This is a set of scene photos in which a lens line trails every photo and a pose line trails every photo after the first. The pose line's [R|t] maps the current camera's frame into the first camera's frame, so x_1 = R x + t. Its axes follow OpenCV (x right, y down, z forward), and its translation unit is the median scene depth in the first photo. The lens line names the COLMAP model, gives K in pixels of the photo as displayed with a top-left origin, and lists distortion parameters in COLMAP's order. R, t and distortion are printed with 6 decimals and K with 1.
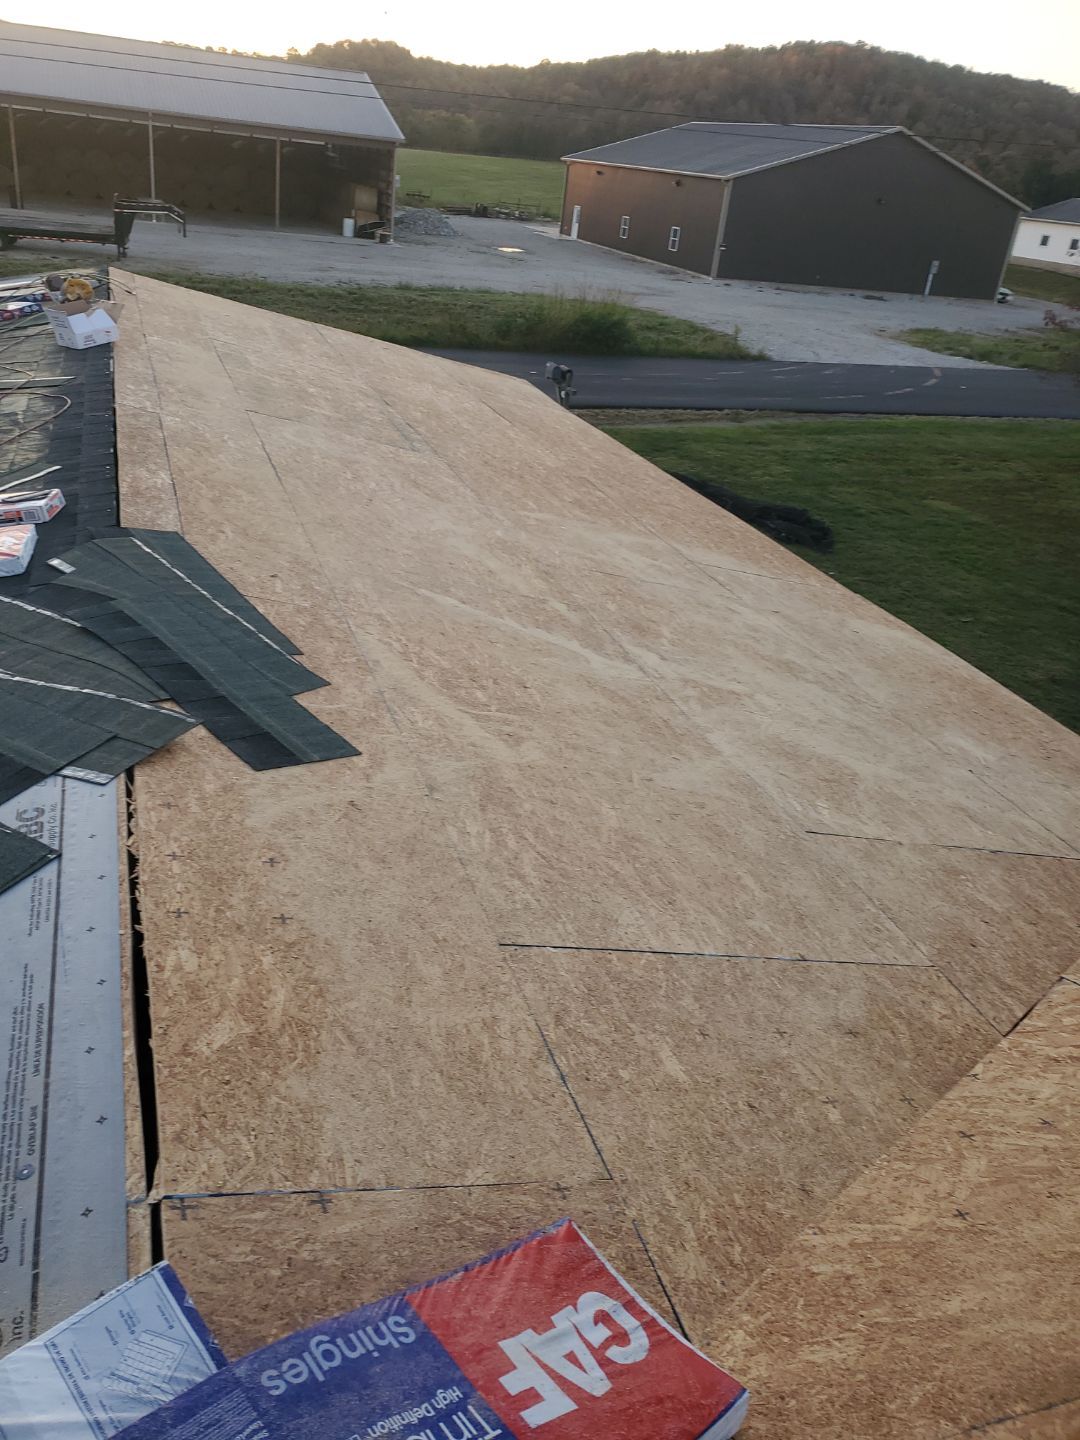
lens RADIAL K [[1124.7, 0, 525.5], [0, 1124.7, 718.5], [0, 0, 1]] dist [-0.010121, 0.039611]
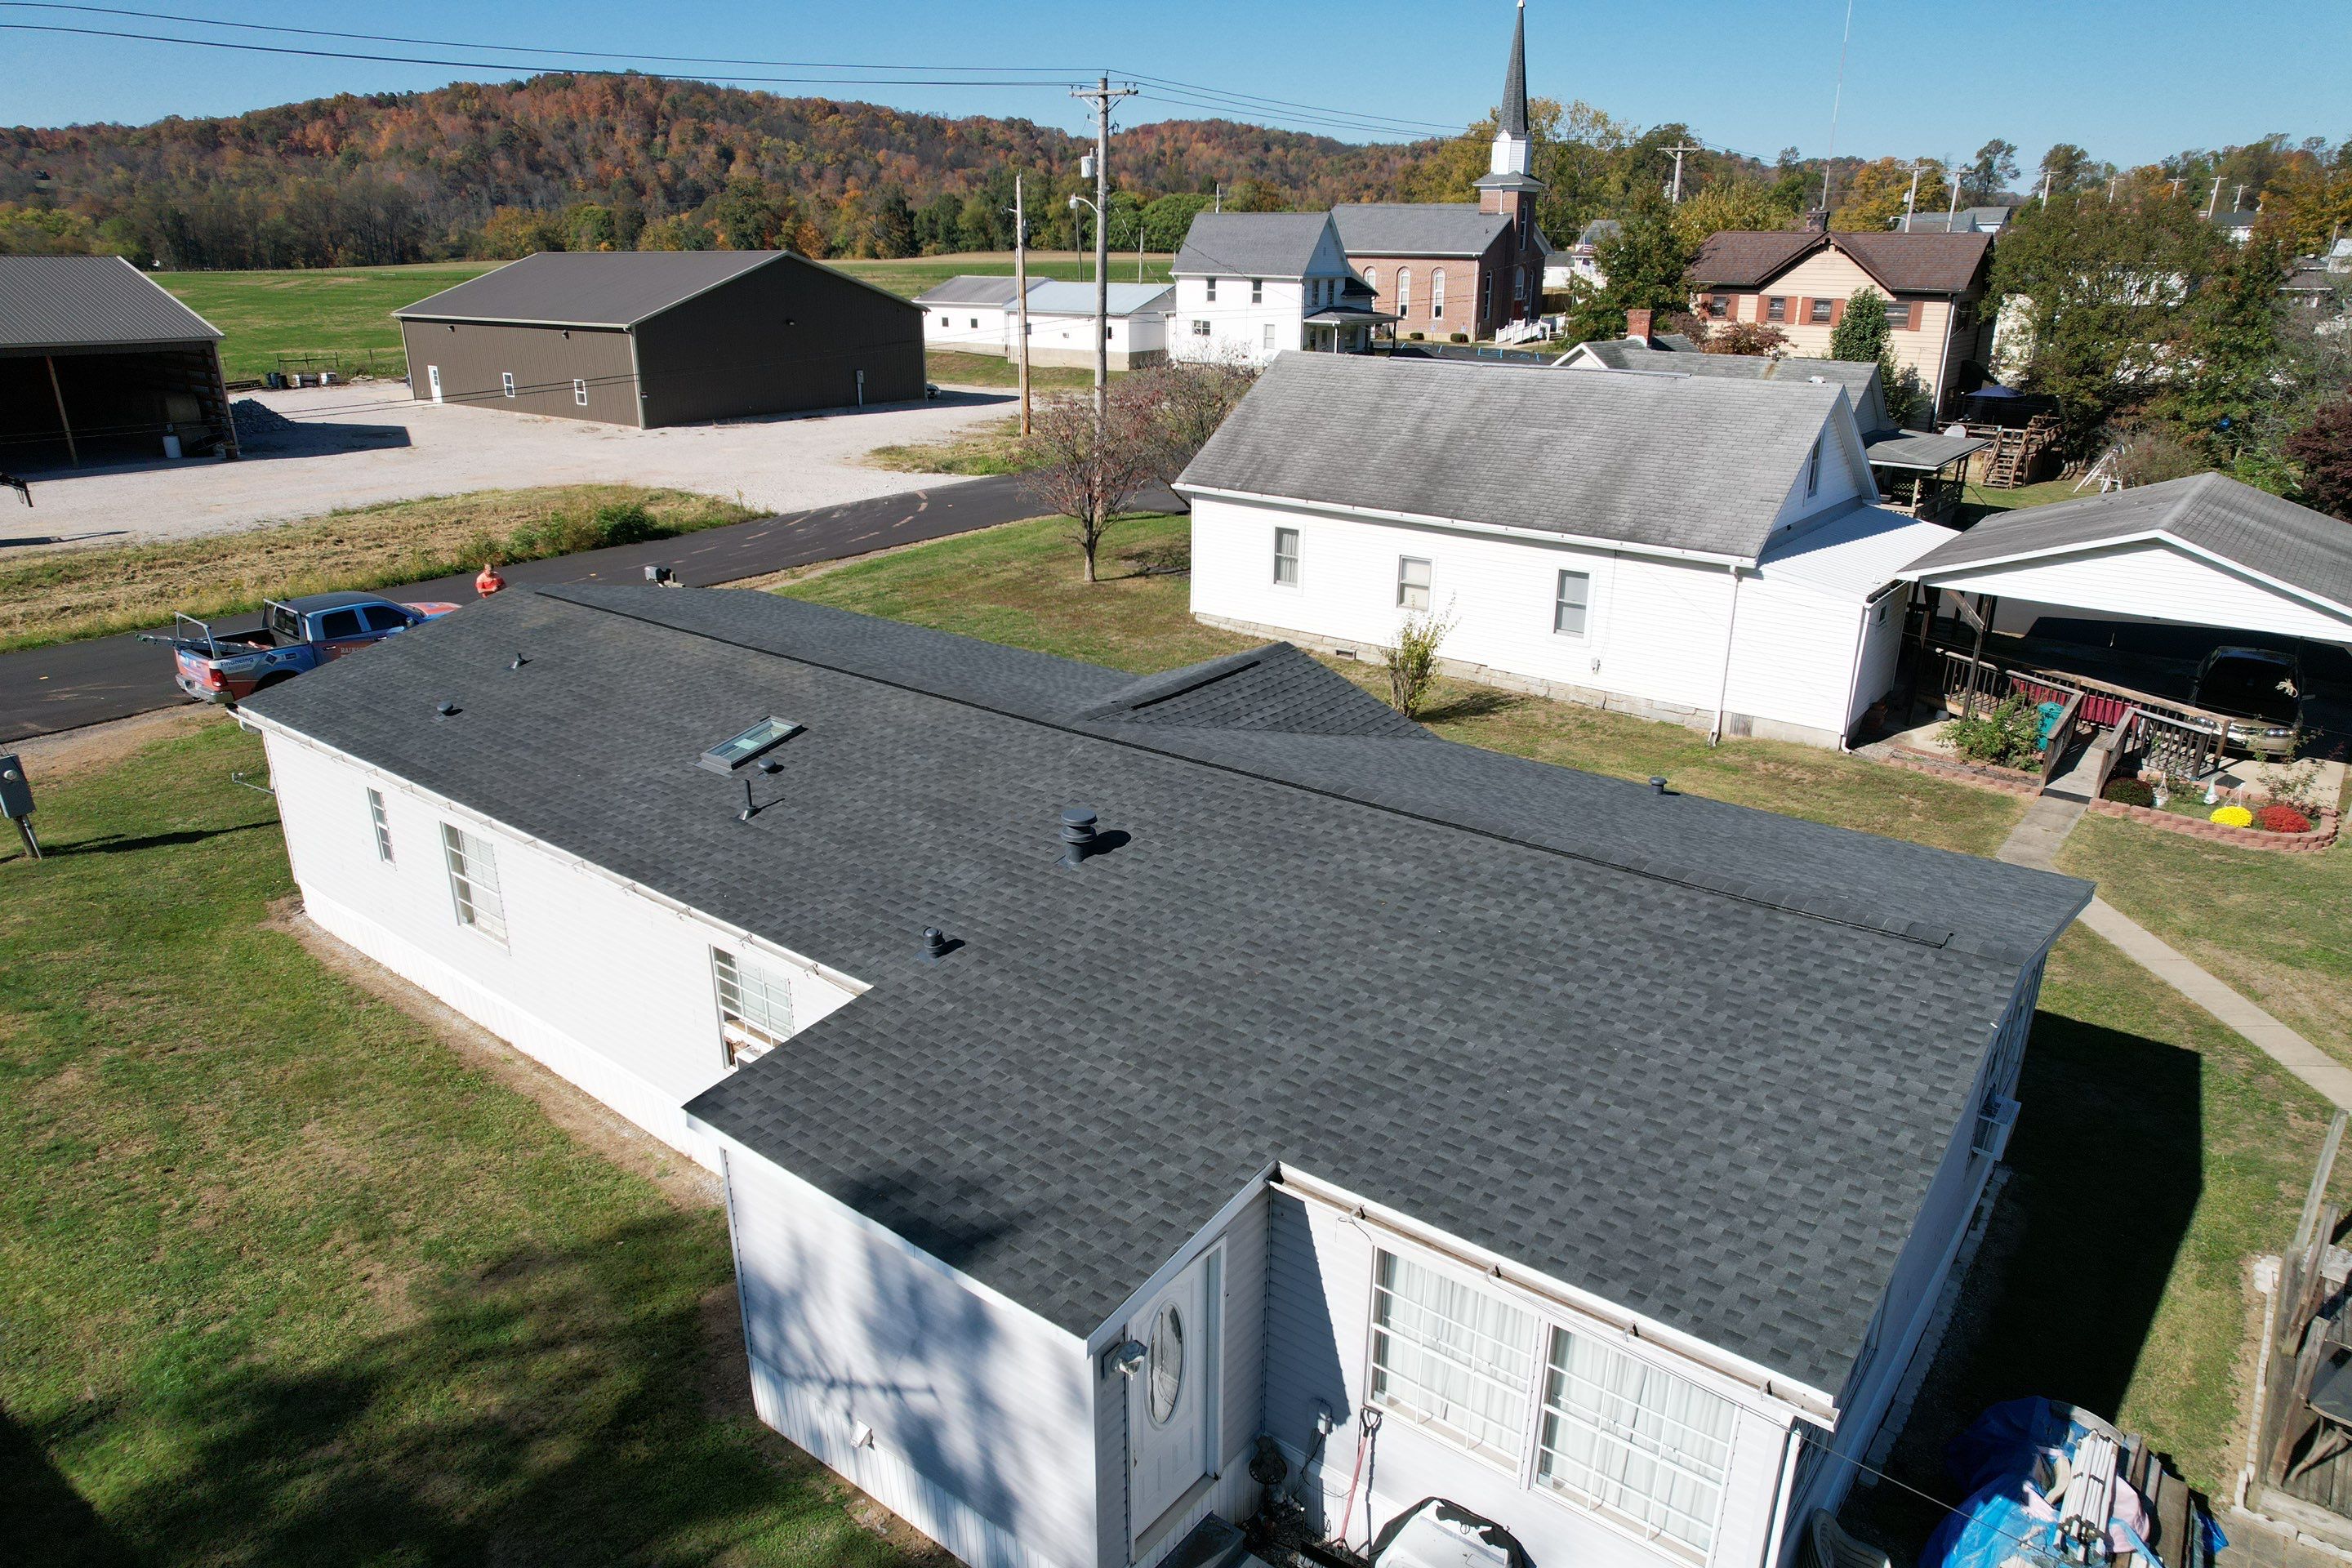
lens RADIAL K [[1513.4, 0, 1162.8], [0, 1513.4, 800.4], [0, 0, 1]] dist [-0.059717, 0.021807]
pose [[0.847295, -0.276816, 0.453281, -3.043991], [0.313959, 0.949410, -0.007067, 1.026683], [-0.428393, 0.148299, 0.891340, -6.176828]]
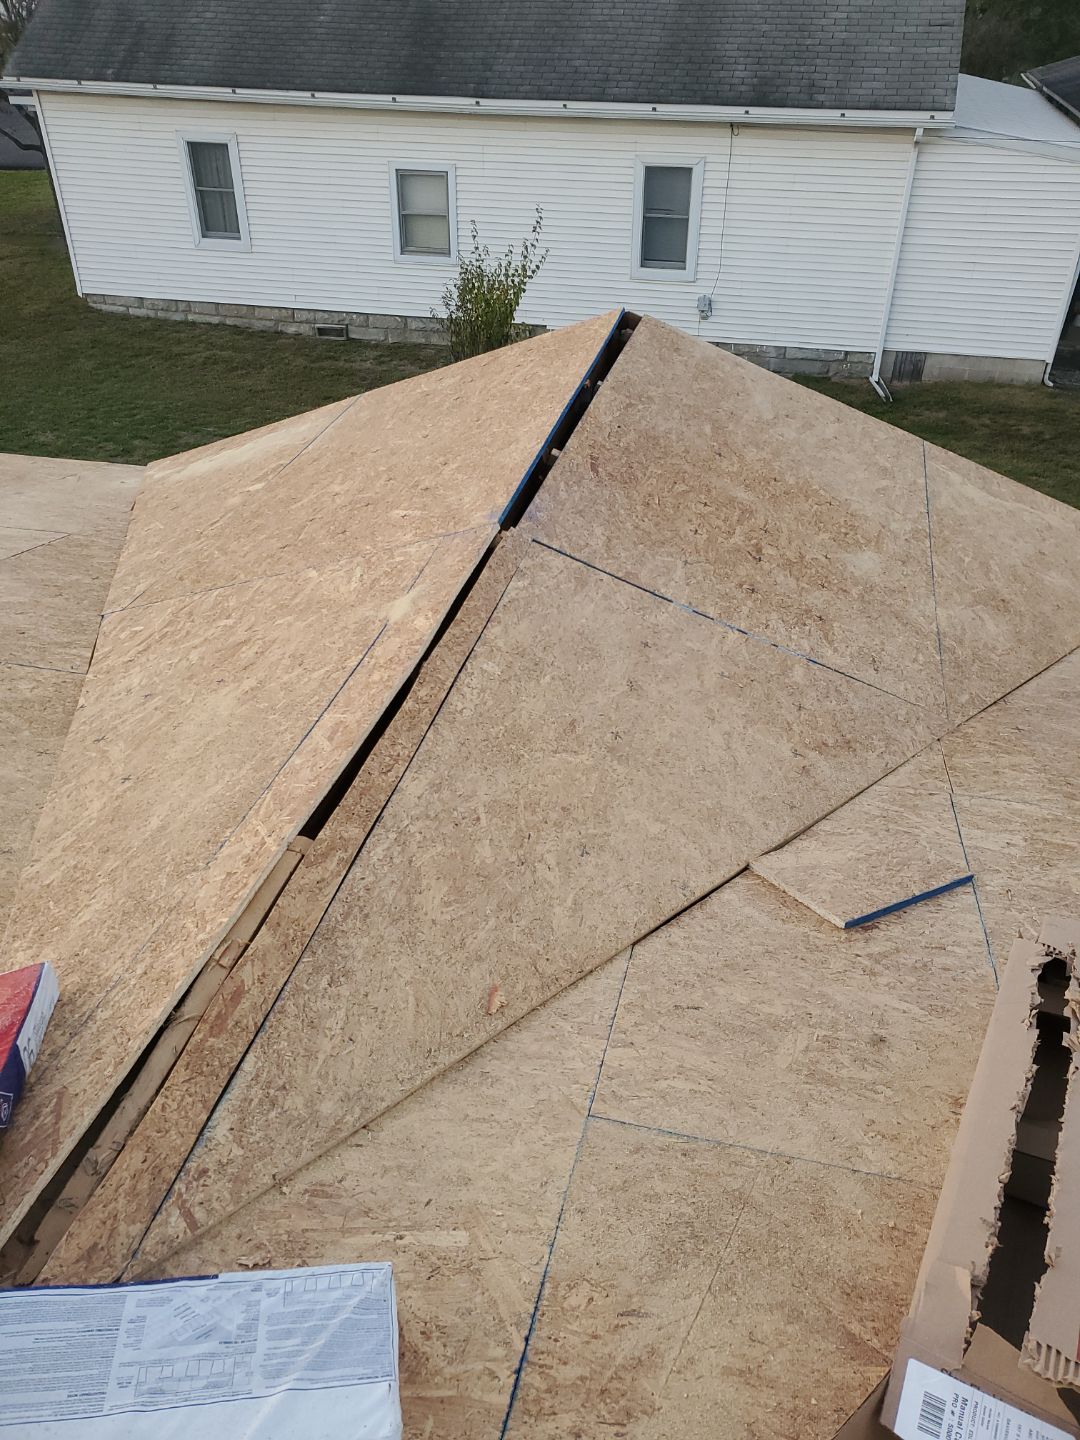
lens RADIAL K [[1124.7, 0, 530.0], [0, 1124.7, 722.8], [0, 0, 1]] dist [-0.010121, 0.039611]
pose [[0.544113, -0.556570, 0.627831, -0.062766], [0.426560, 0.827878, 0.364231, 0.101386], [-0.722488, 0.069624, 0.687869, -0.083249]]
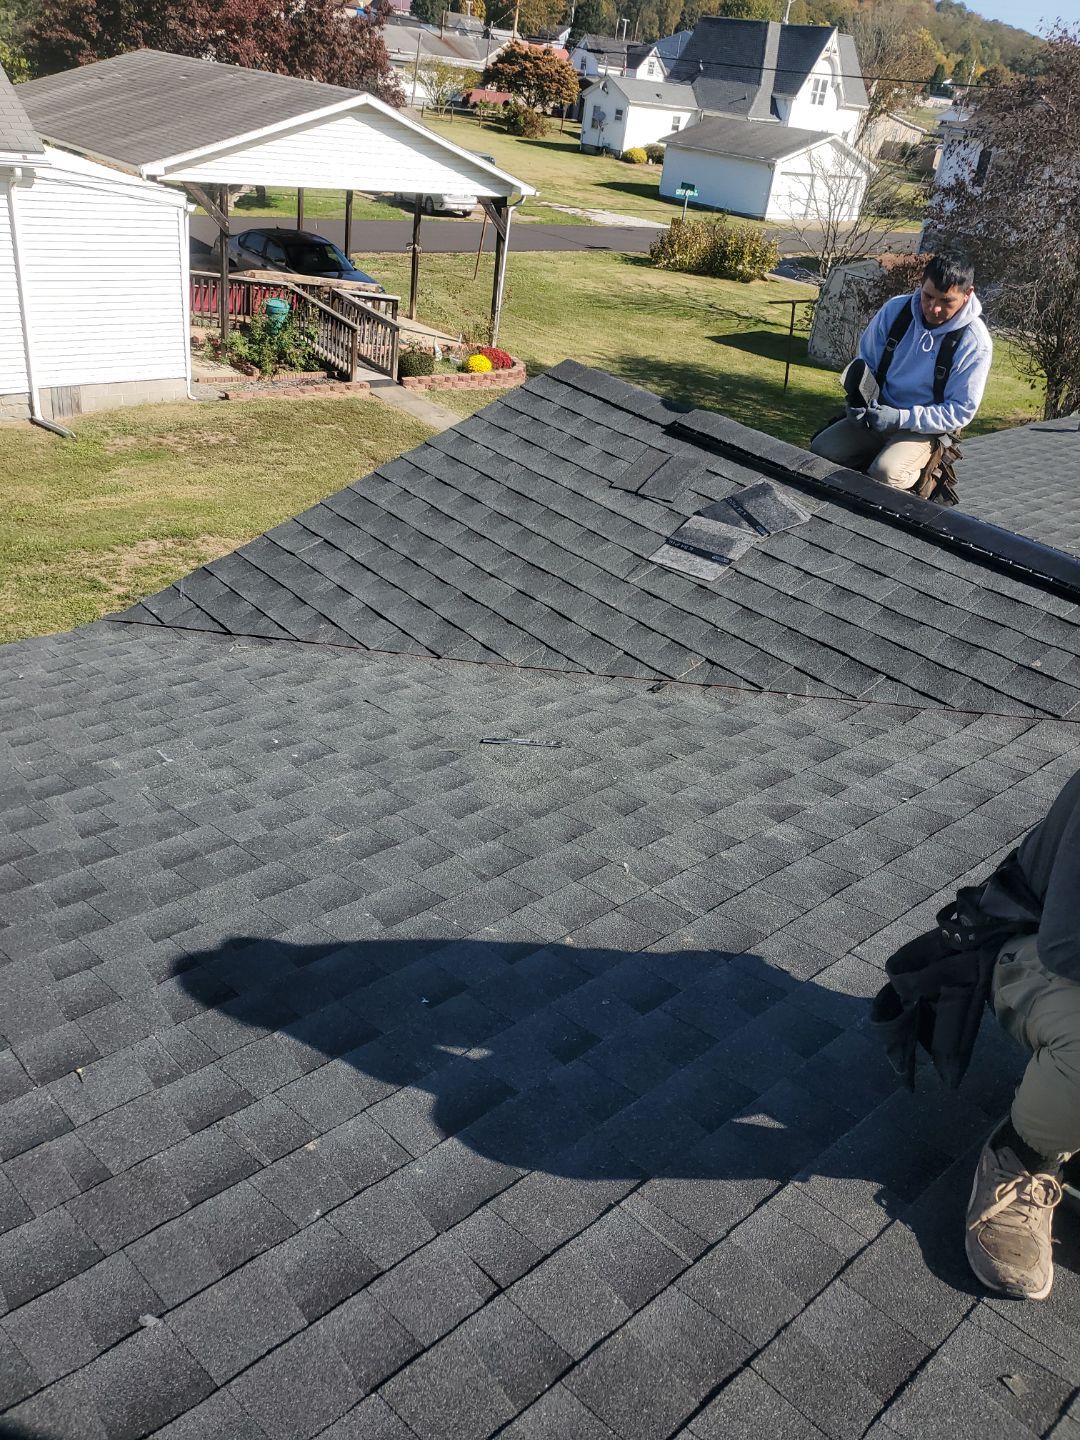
lens RADIAL K [[1124.7, 0, 559.9], [0, 1124.7, 699.4], [0, 0, 1]] dist [-0.010121, 0.039611]
pose [[-0.363184, -0.576065, 0.732289, -0.444182], [0.276275, 0.684024, 0.675118, -0.800736], [-0.889814, 0.447505, -0.089274, 1.647470]]
